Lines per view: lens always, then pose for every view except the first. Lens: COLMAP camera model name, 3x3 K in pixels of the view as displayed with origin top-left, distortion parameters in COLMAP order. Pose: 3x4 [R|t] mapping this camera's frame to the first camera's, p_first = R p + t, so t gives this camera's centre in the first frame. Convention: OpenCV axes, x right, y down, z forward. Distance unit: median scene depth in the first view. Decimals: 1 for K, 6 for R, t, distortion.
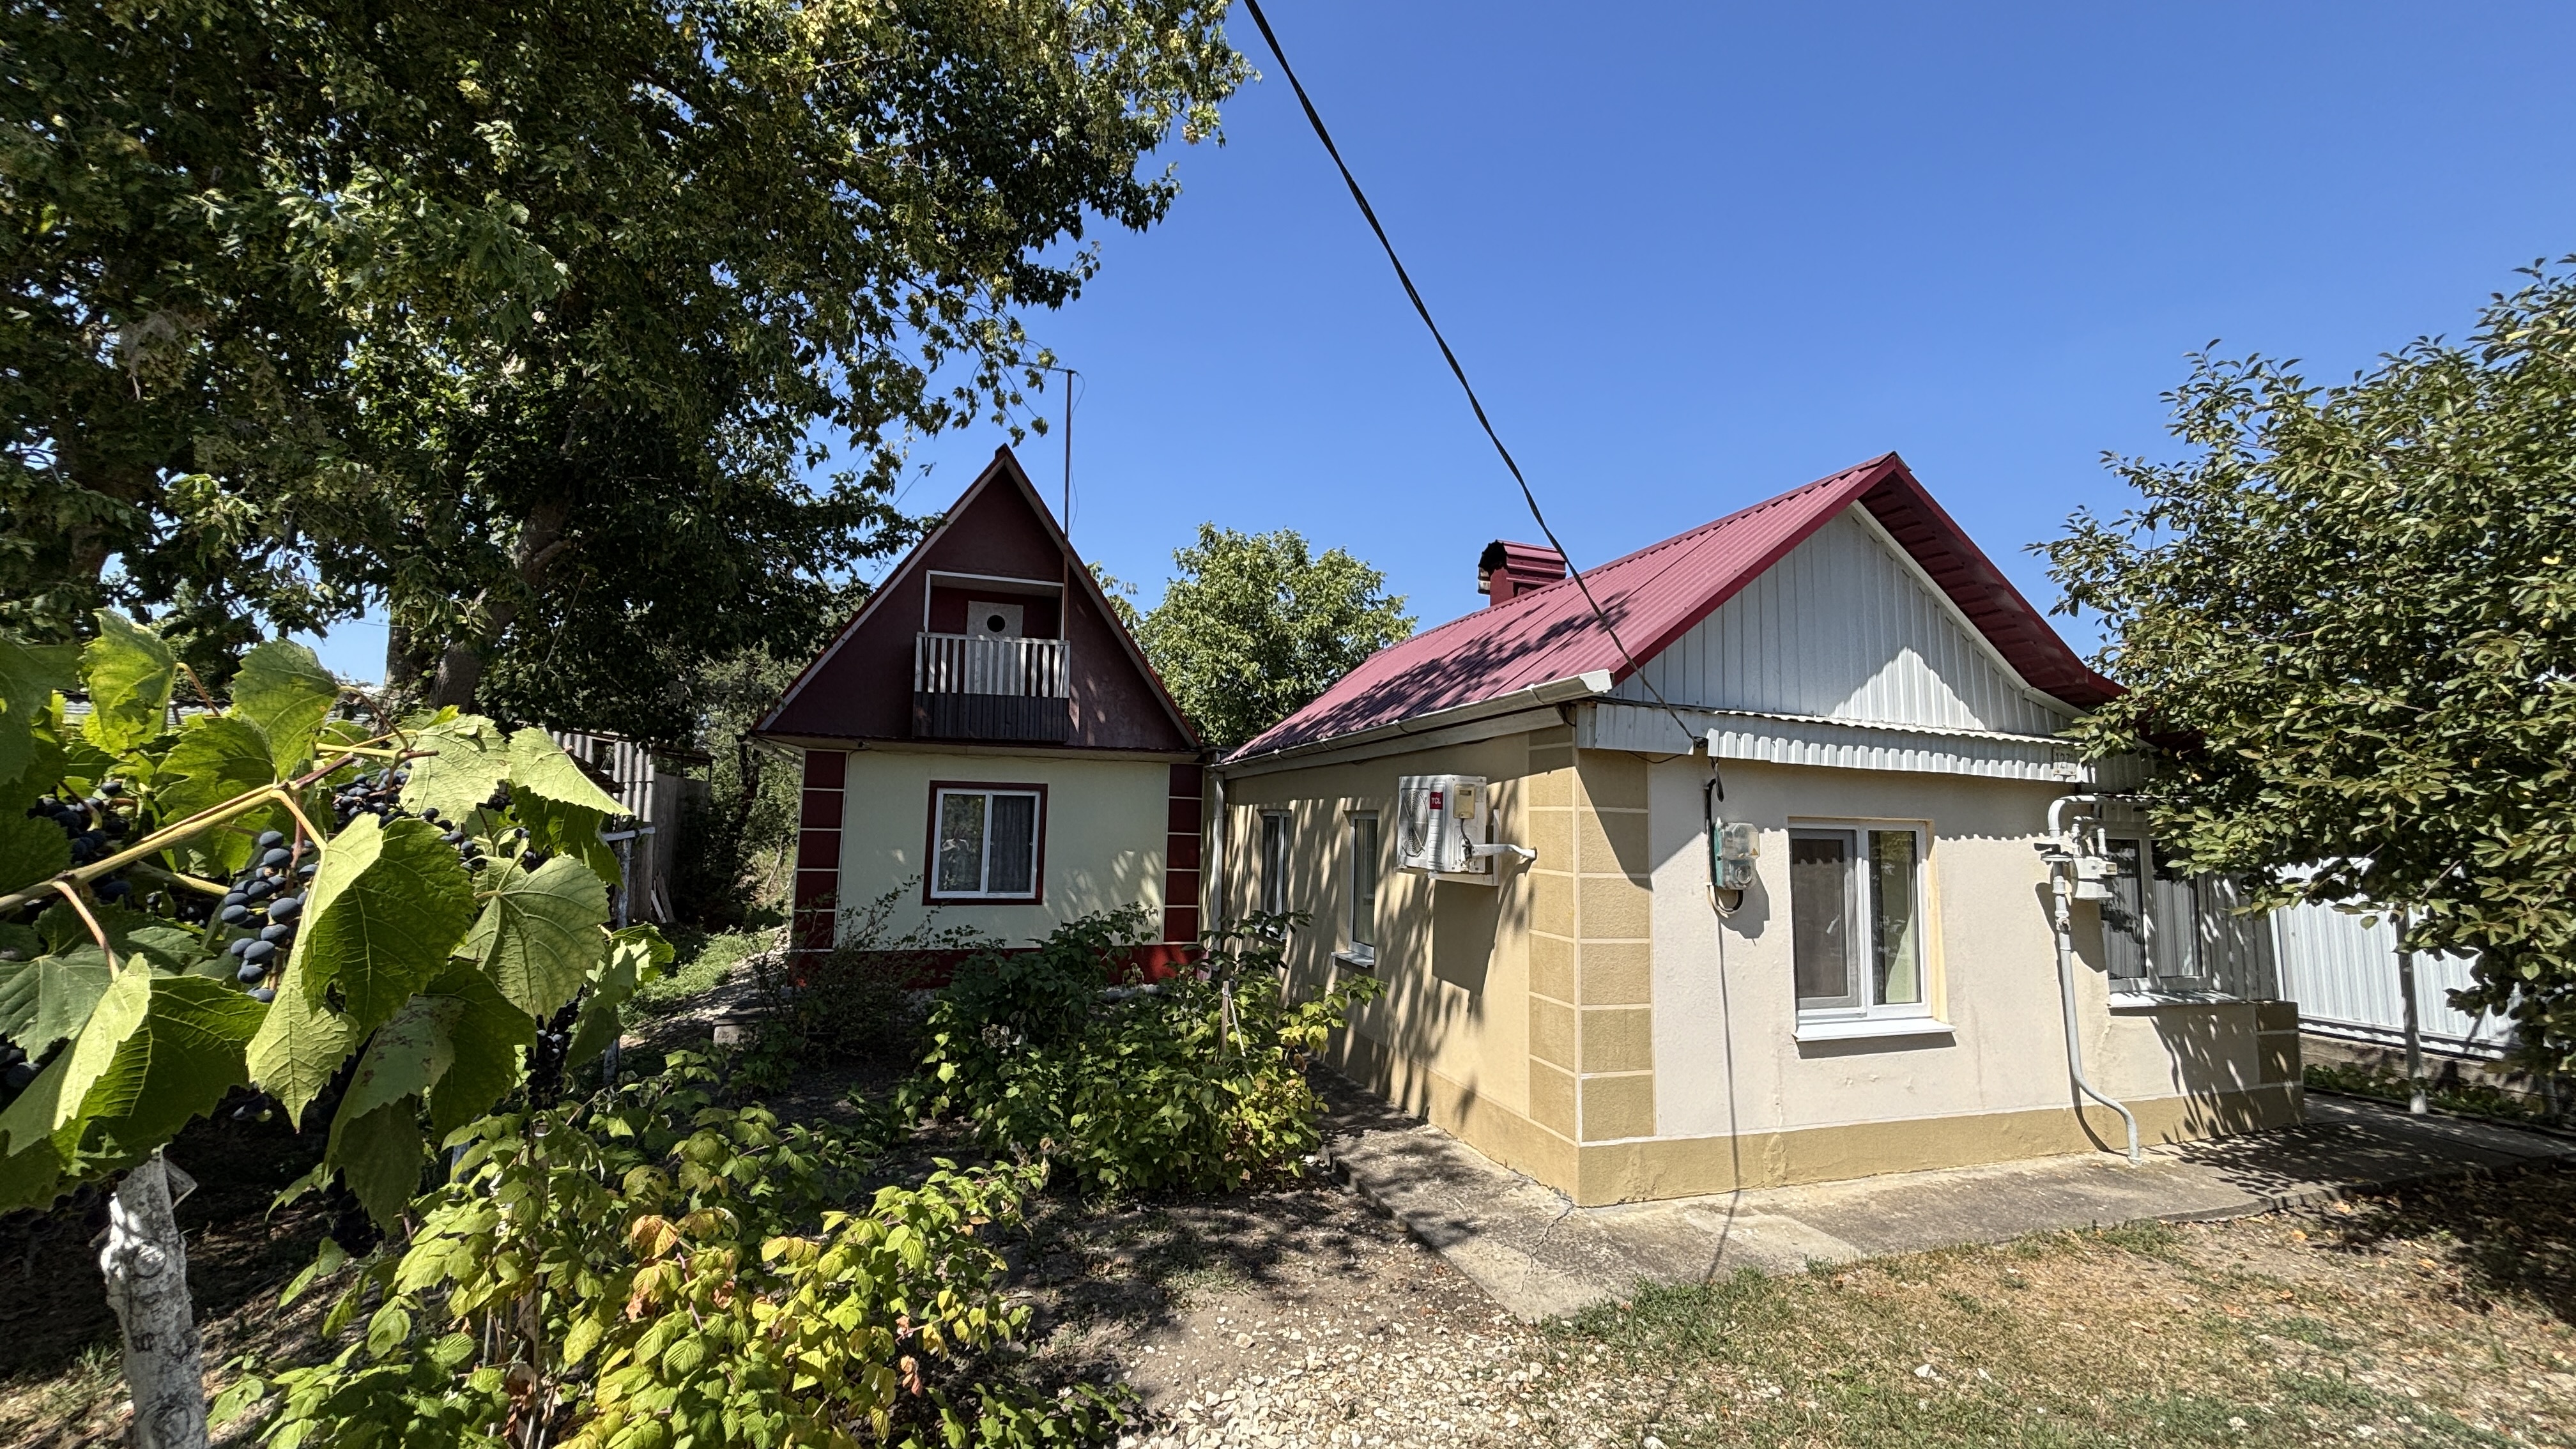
lens RADIAL K [[1024.3, 0, 1279.0], [0, 1024.3, 727.2], [0, 0, 1]] dist [-0.002977, 0.001895]
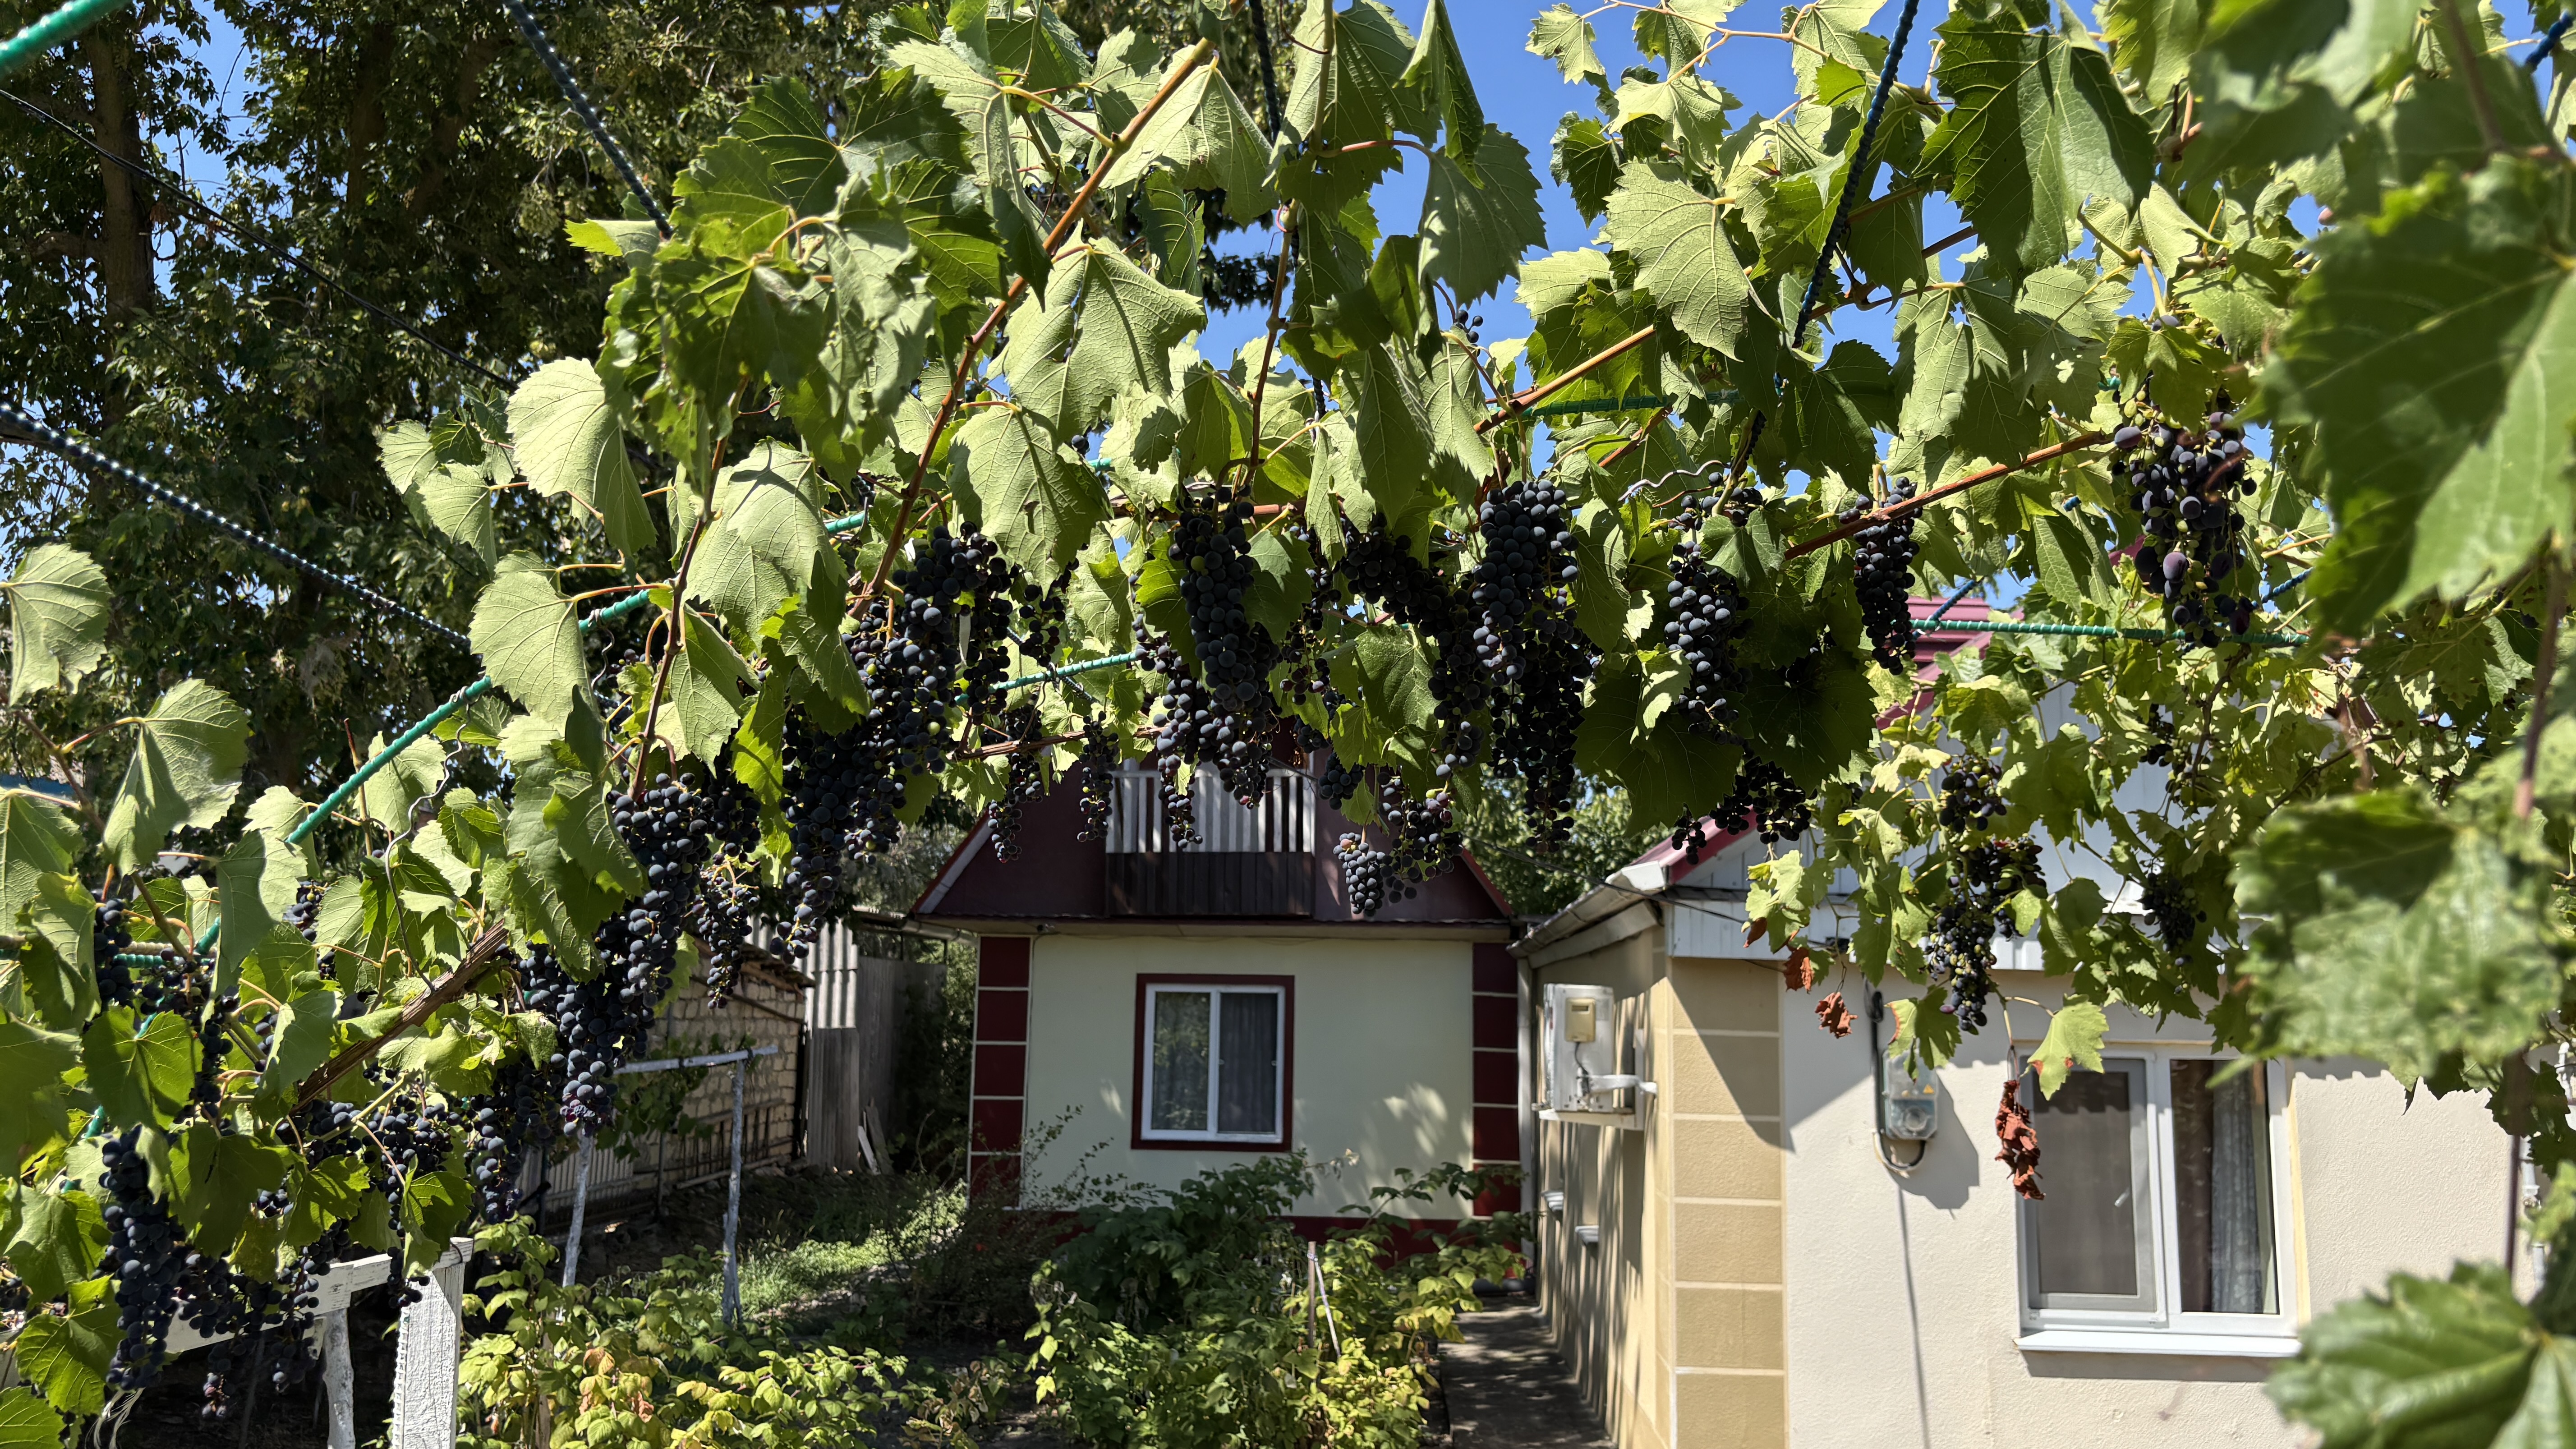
lens RADIAL K [[1957.6, 0, 1265.8], [0, 1957.6, 745.5], [0, 0, 1]] dist [0.053066, -0.029910]
pose [[0.927219, -0.058392, -0.369939, 0.504528], [0.043361, 0.997866, -0.048825, -0.070189], [0.372000, 0.029230, 0.927772, -0.471539]]
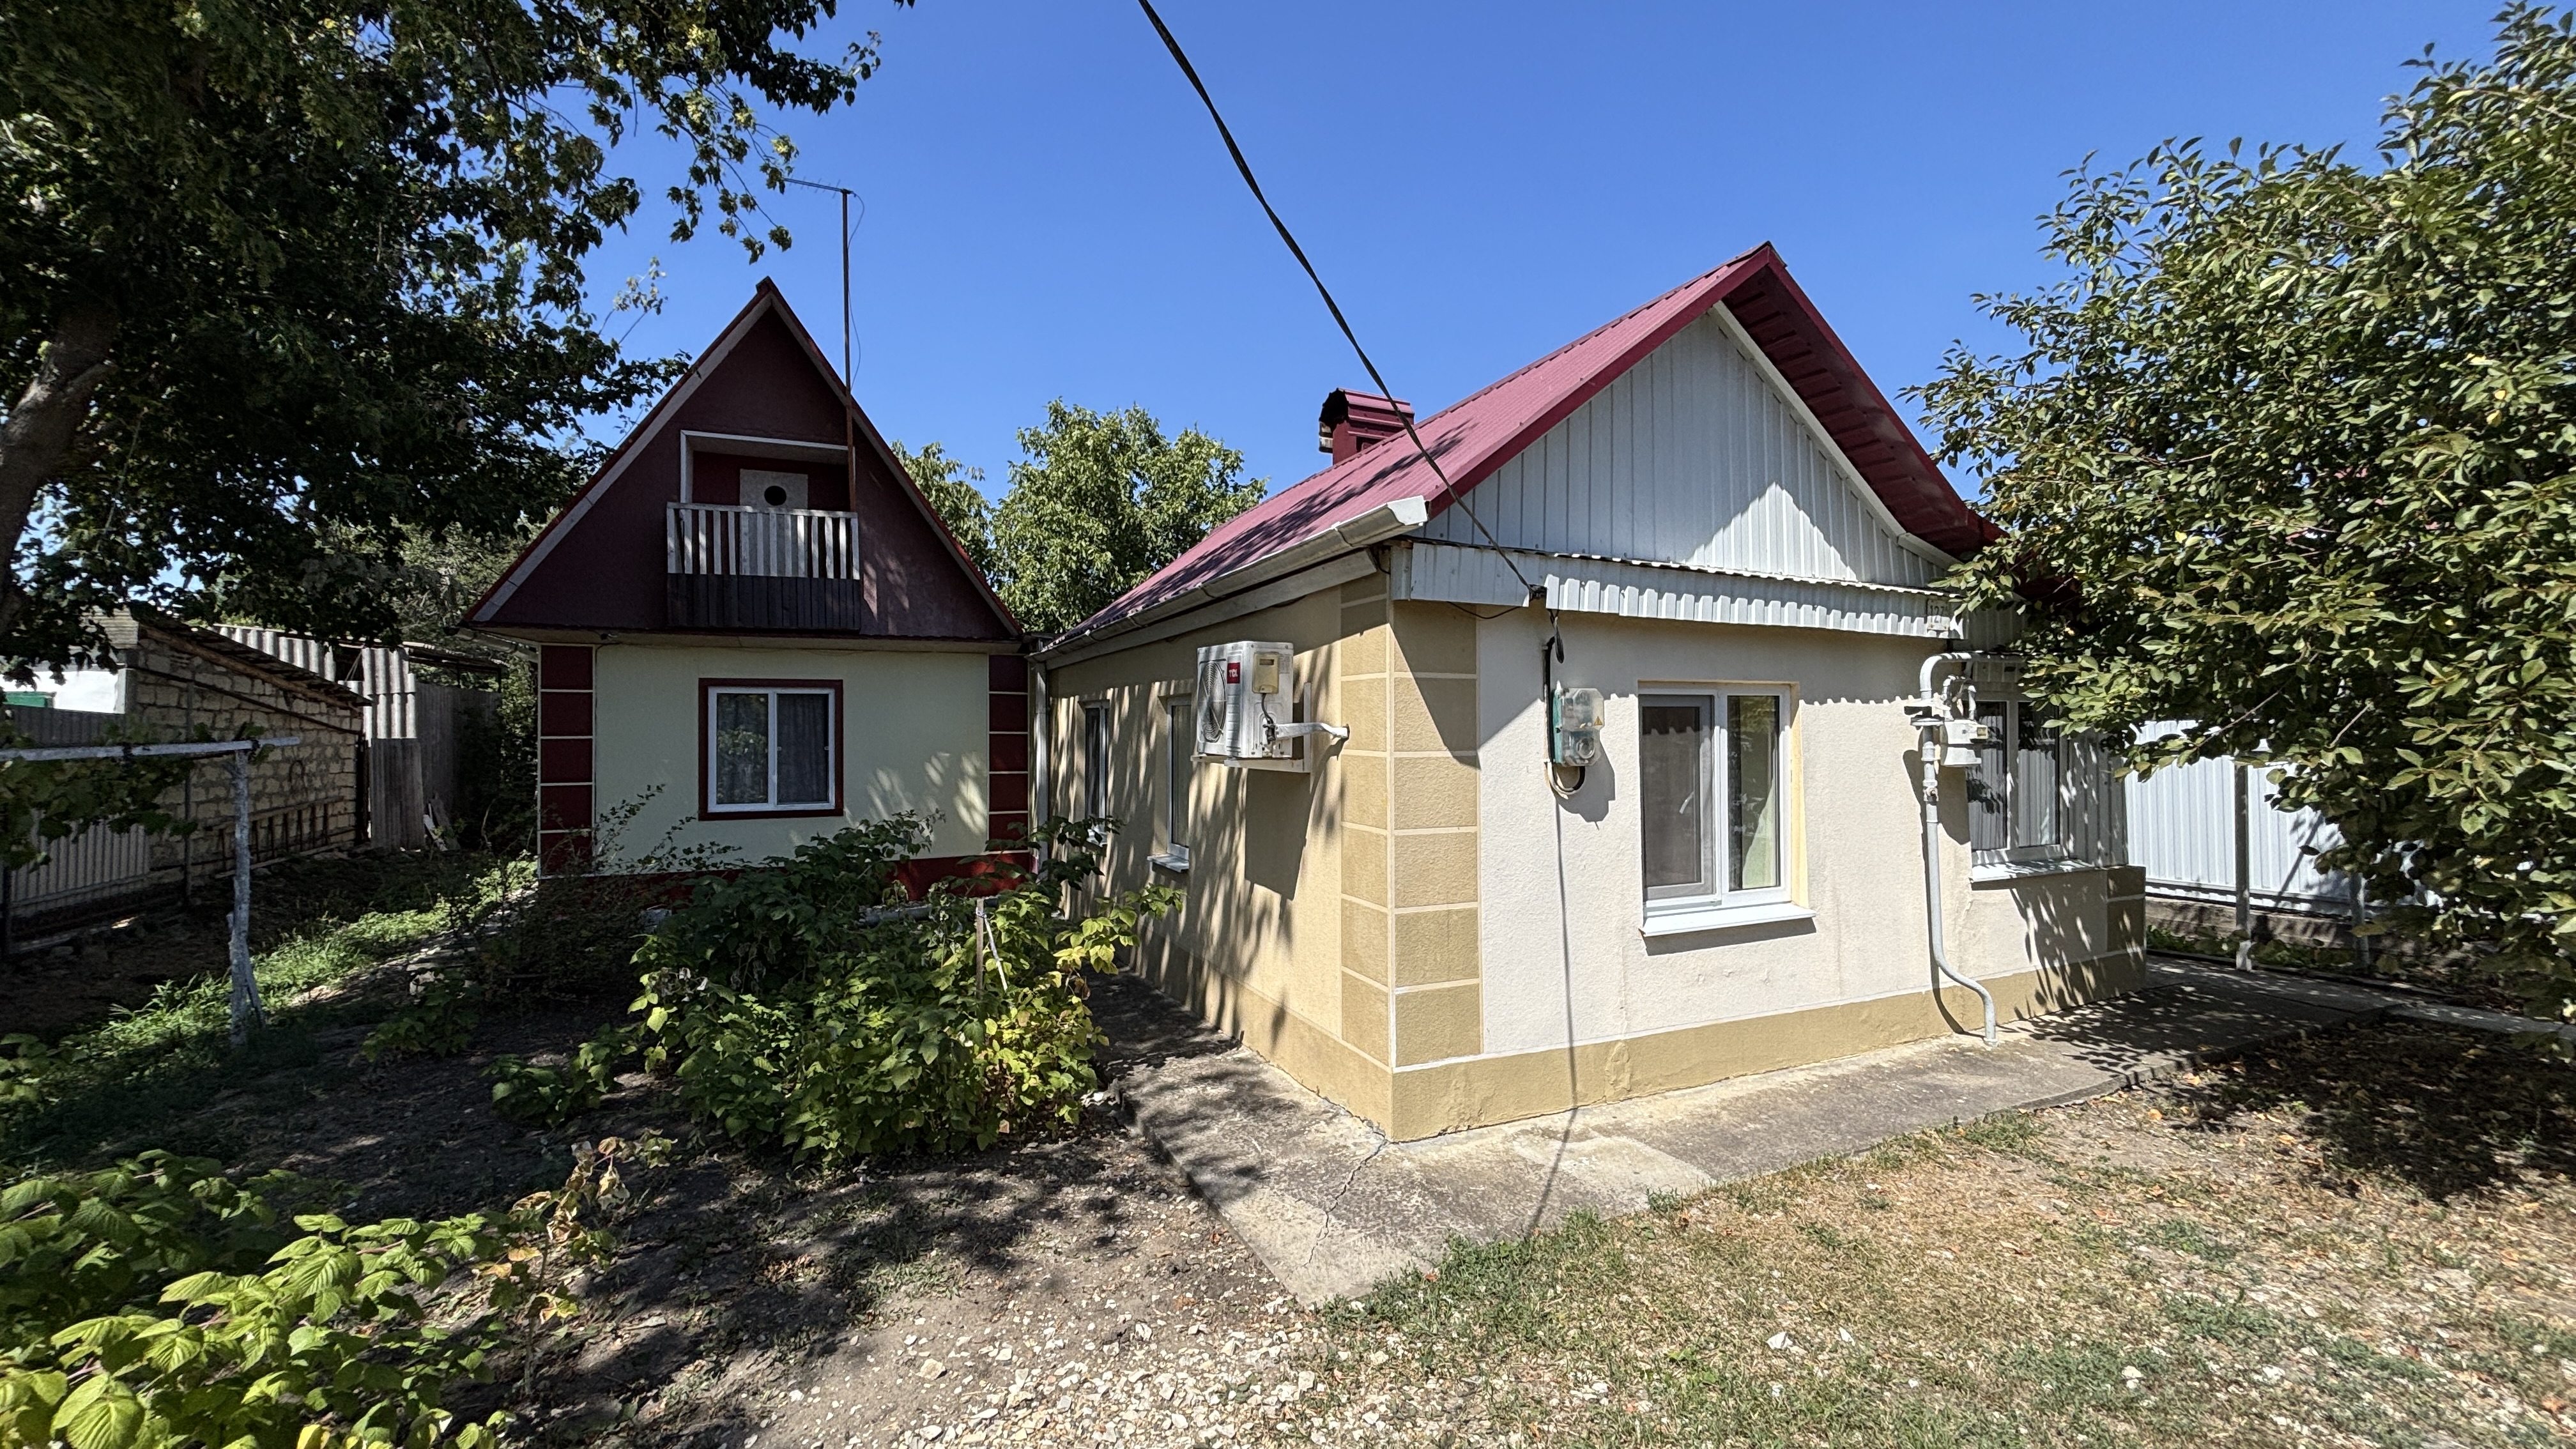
lens RADIAL K [[1024.3, 0, 1274.9], [0, 1024.3, 723.4], [0, 0, 1]] dist [-0.002977, 0.001895]
pose [[0.994233, -0.026941, 0.103804, 0.099086], [0.017367, 0.995603, 0.092053, 0.037177], [-0.105828, -0.089720, 0.990329, 0.171868]]
